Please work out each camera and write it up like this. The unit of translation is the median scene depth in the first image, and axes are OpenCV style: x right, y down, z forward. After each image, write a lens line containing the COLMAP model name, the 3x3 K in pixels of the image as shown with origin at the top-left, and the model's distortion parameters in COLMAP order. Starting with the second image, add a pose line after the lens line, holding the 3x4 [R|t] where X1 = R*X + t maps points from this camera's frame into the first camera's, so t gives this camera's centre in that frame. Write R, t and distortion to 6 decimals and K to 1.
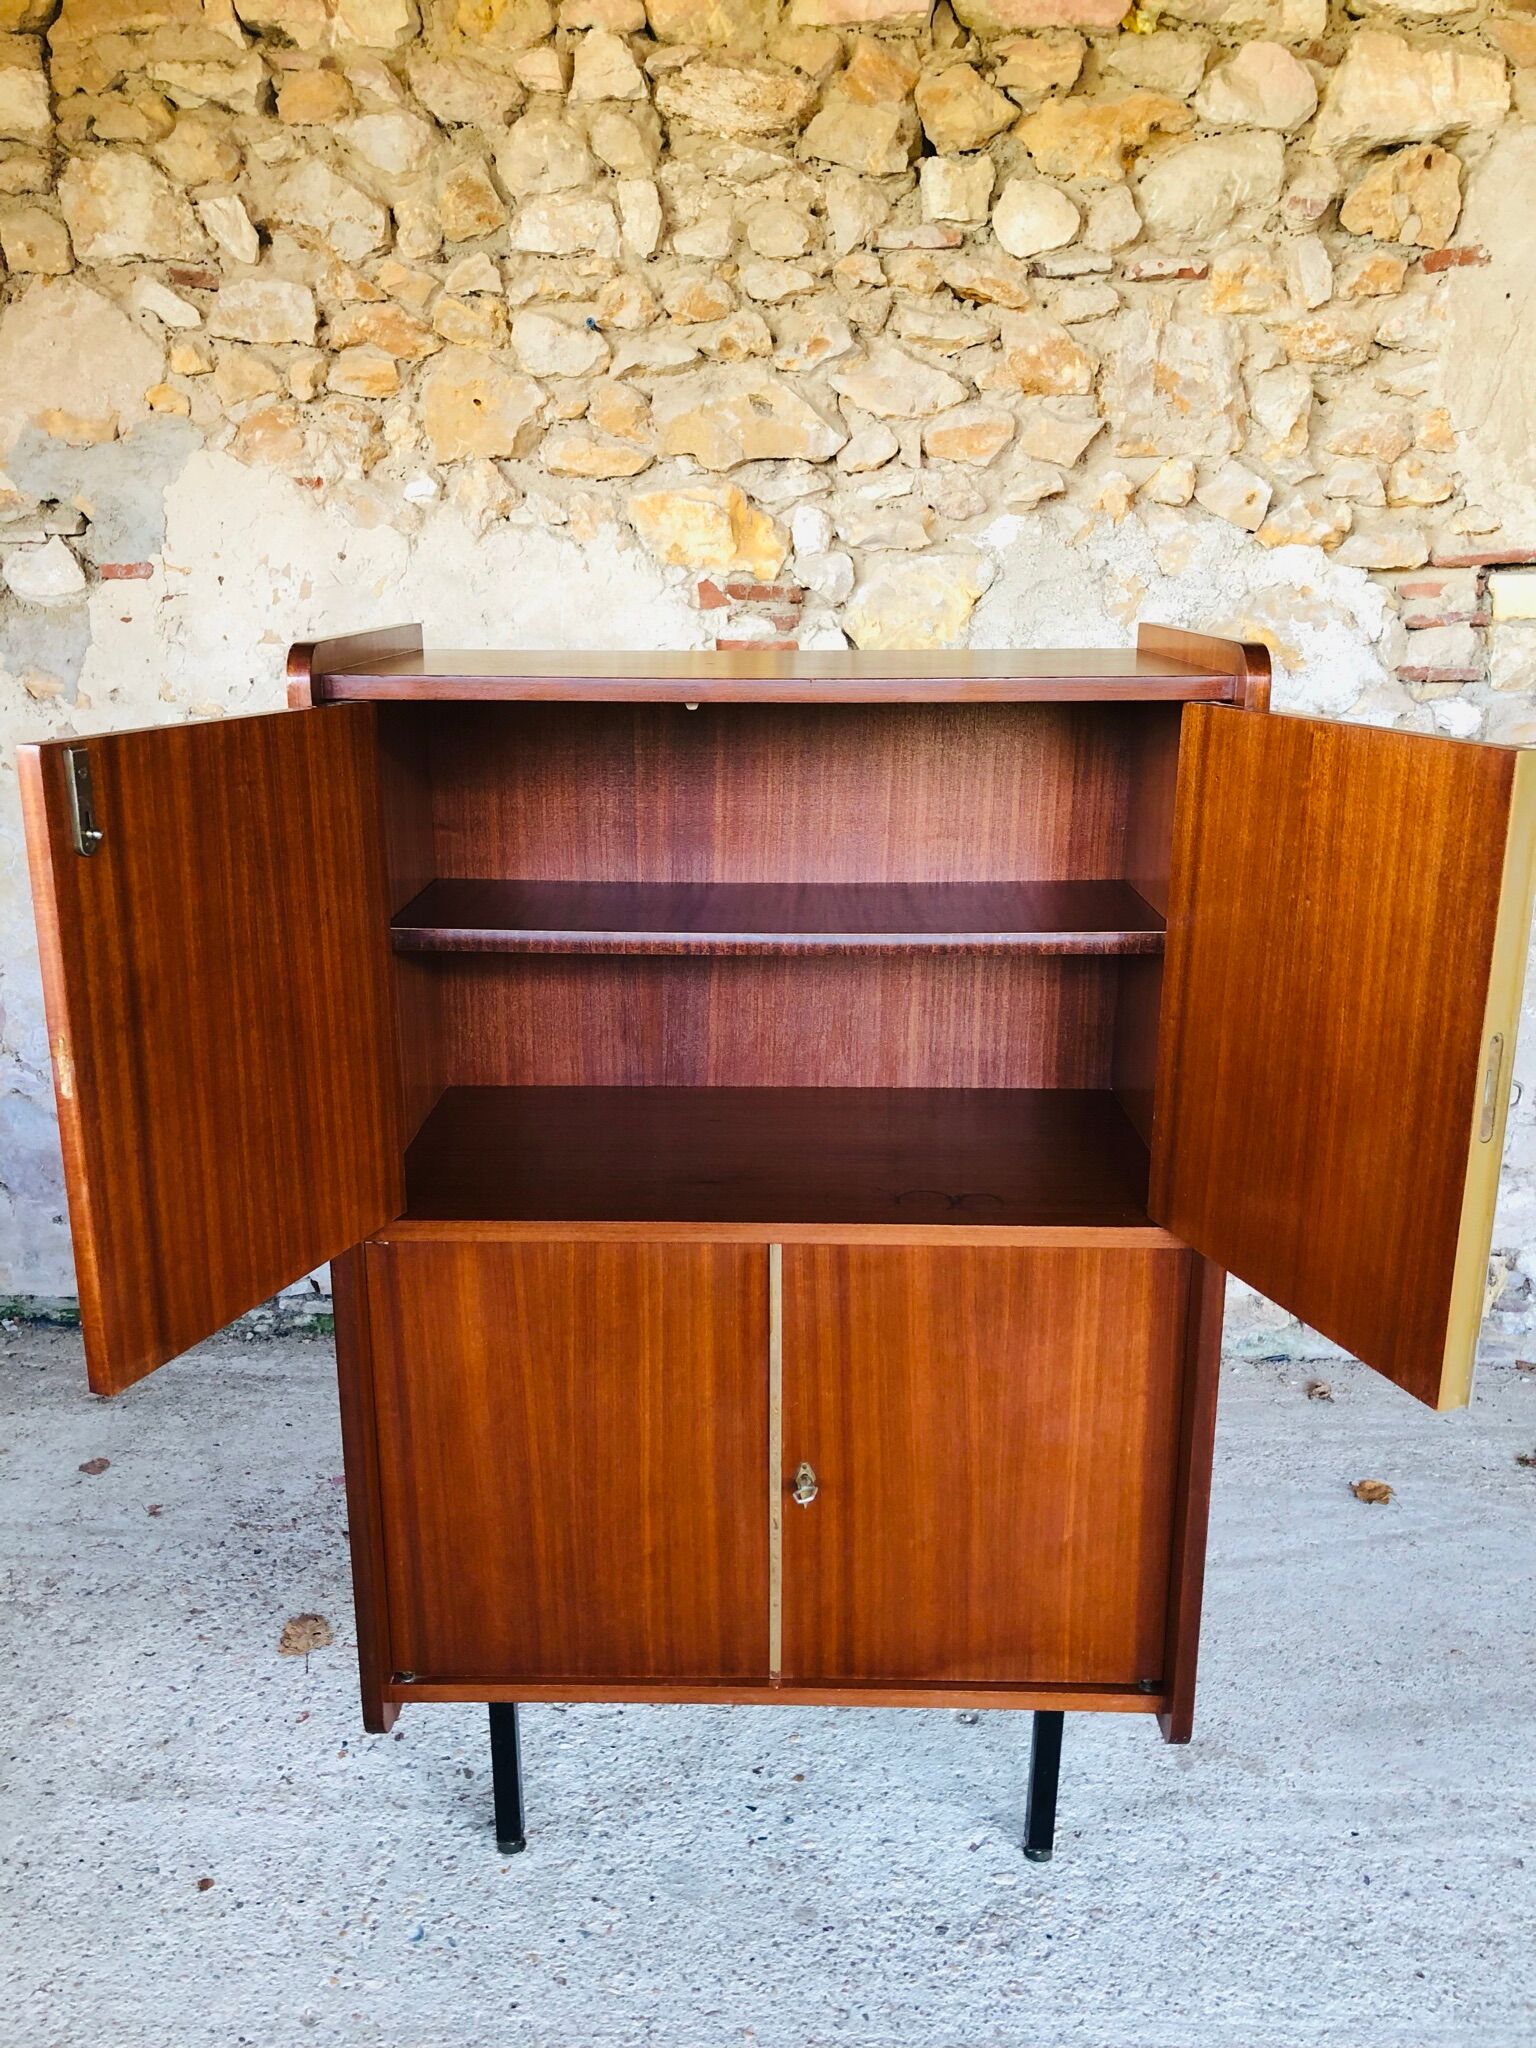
lens RADIAL K [[1710.1, 0, 755.6], [0, 1710.1, 1005.8], [0, 0, 1]] dist [-0.000344, 0.018265]
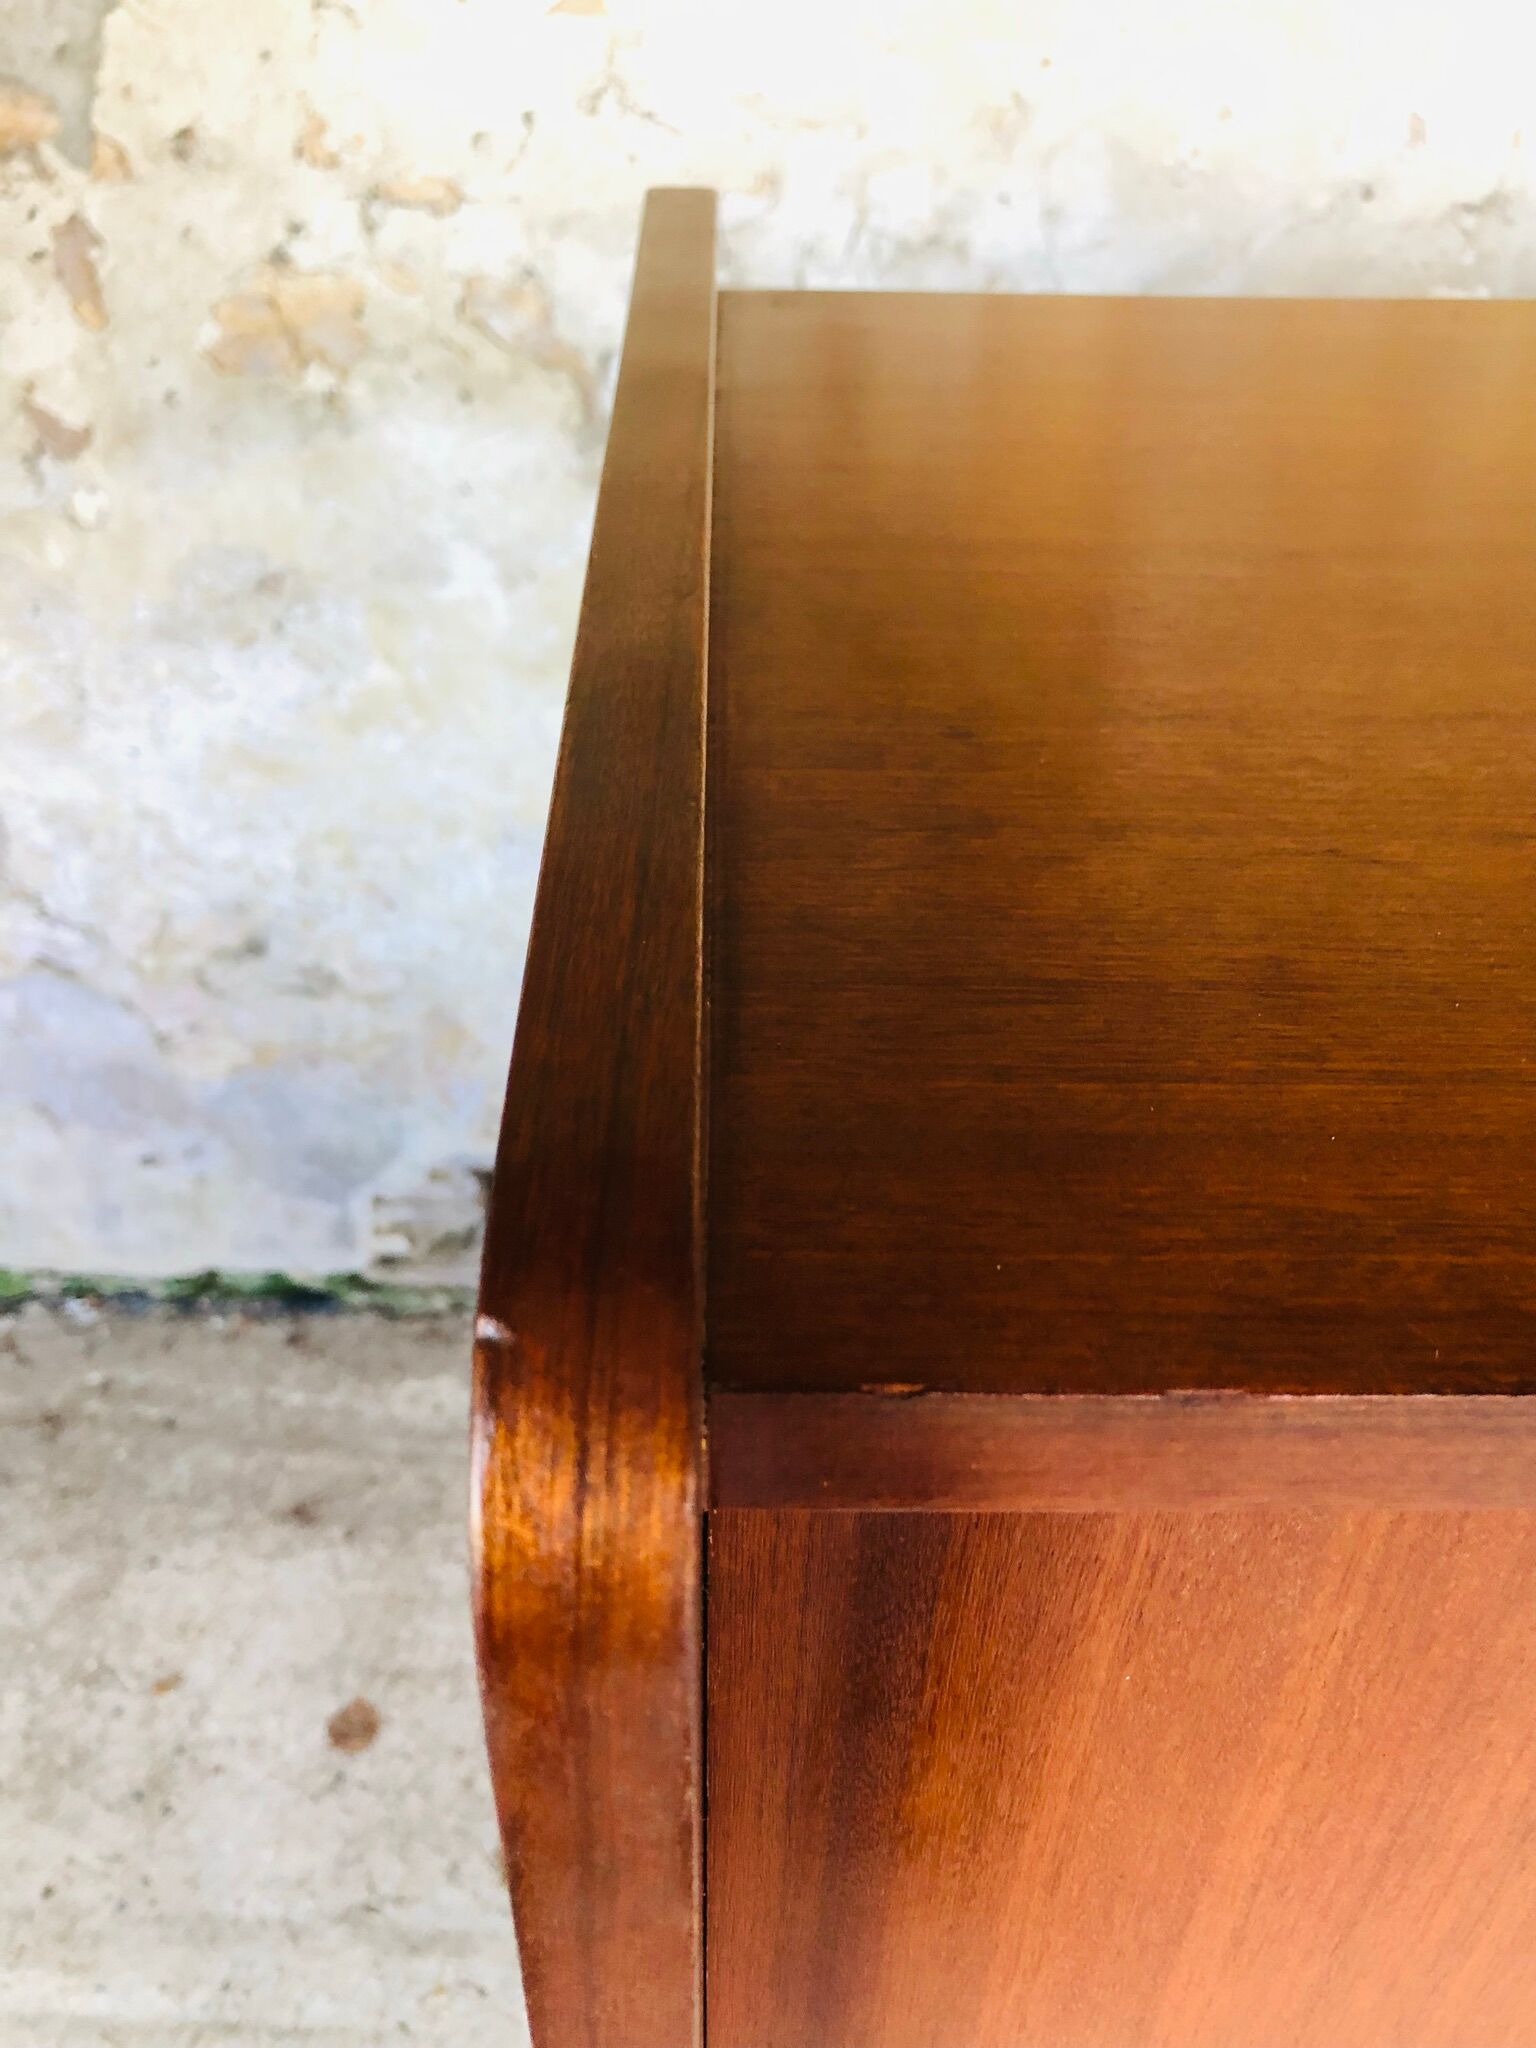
lens RADIAL K [[1789.6, 0, 749.4], [0, 1789.6, 1028.0], [0, 0, 1]] dist [-0.022345, 0.058584]
pose [[0.997448, -0.021593, 0.068059, -0.292004], [-0.007355, 0.917037, 0.398734, -0.170614], [-0.071023, -0.398217, 0.914538, 0.548793]]
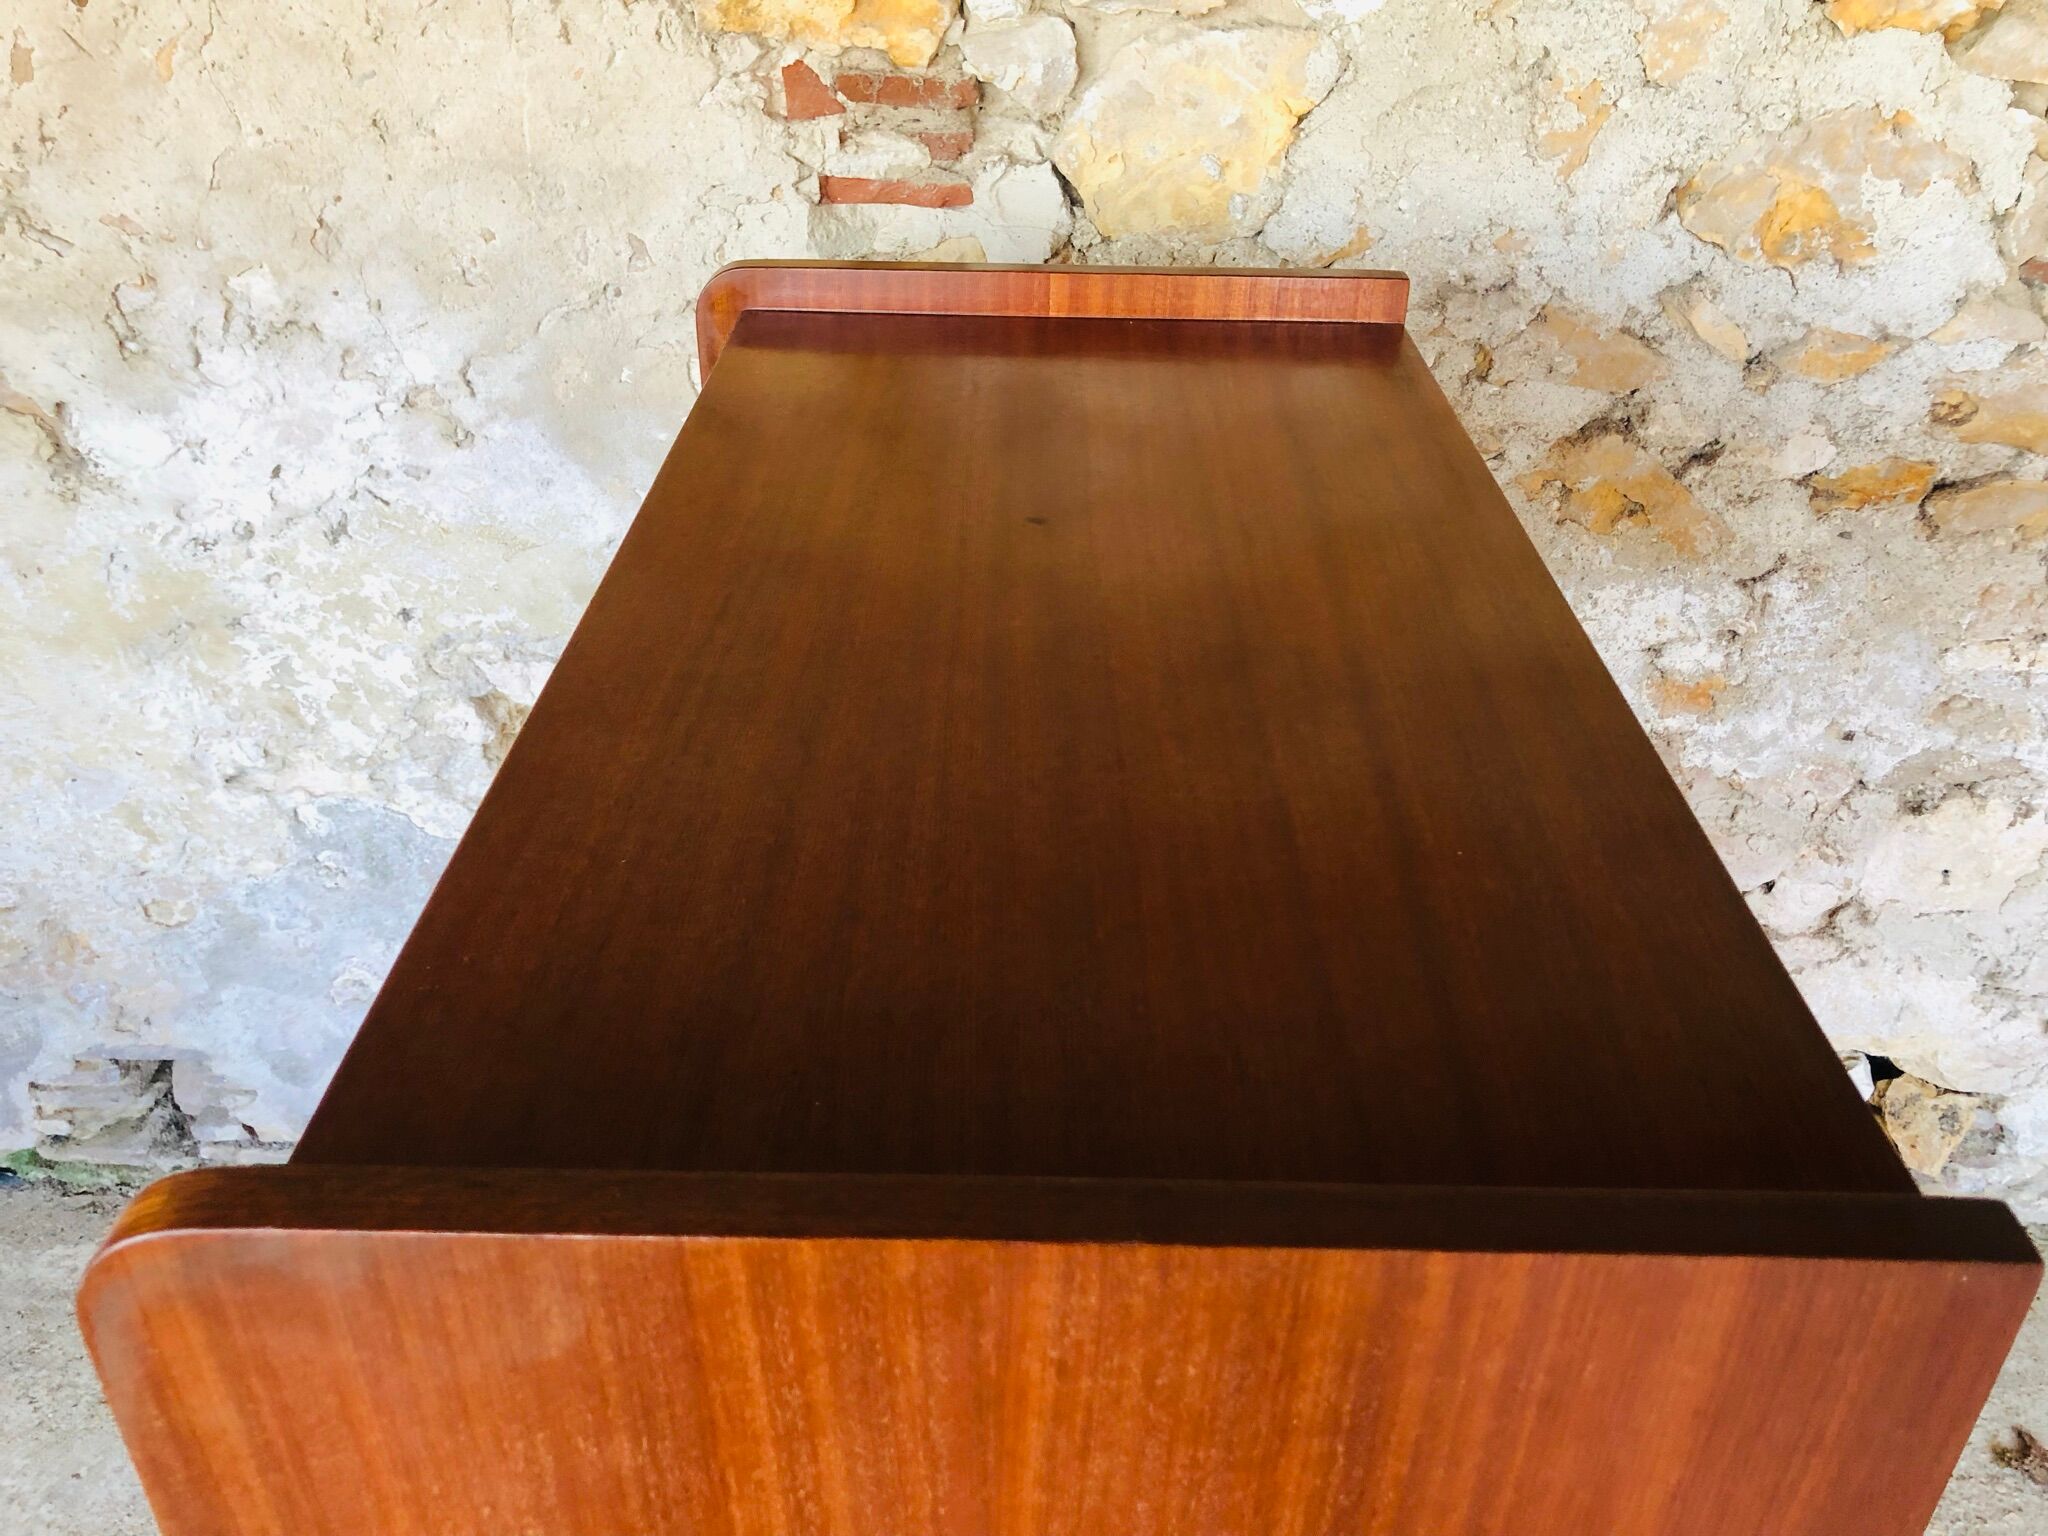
lens RADIAL K [[1710.1, 0, 1036.5], [0, 1710.1, 766.8], [0, 0, 1]] dist [-0.000344, 0.018265]
pose [[0.997768, -0.006015, 0.066506, 0.008580], [-0.013883, 0.955487, 0.294708, -0.204858], [-0.065318, -0.294973, 0.953270, 0.440292]]
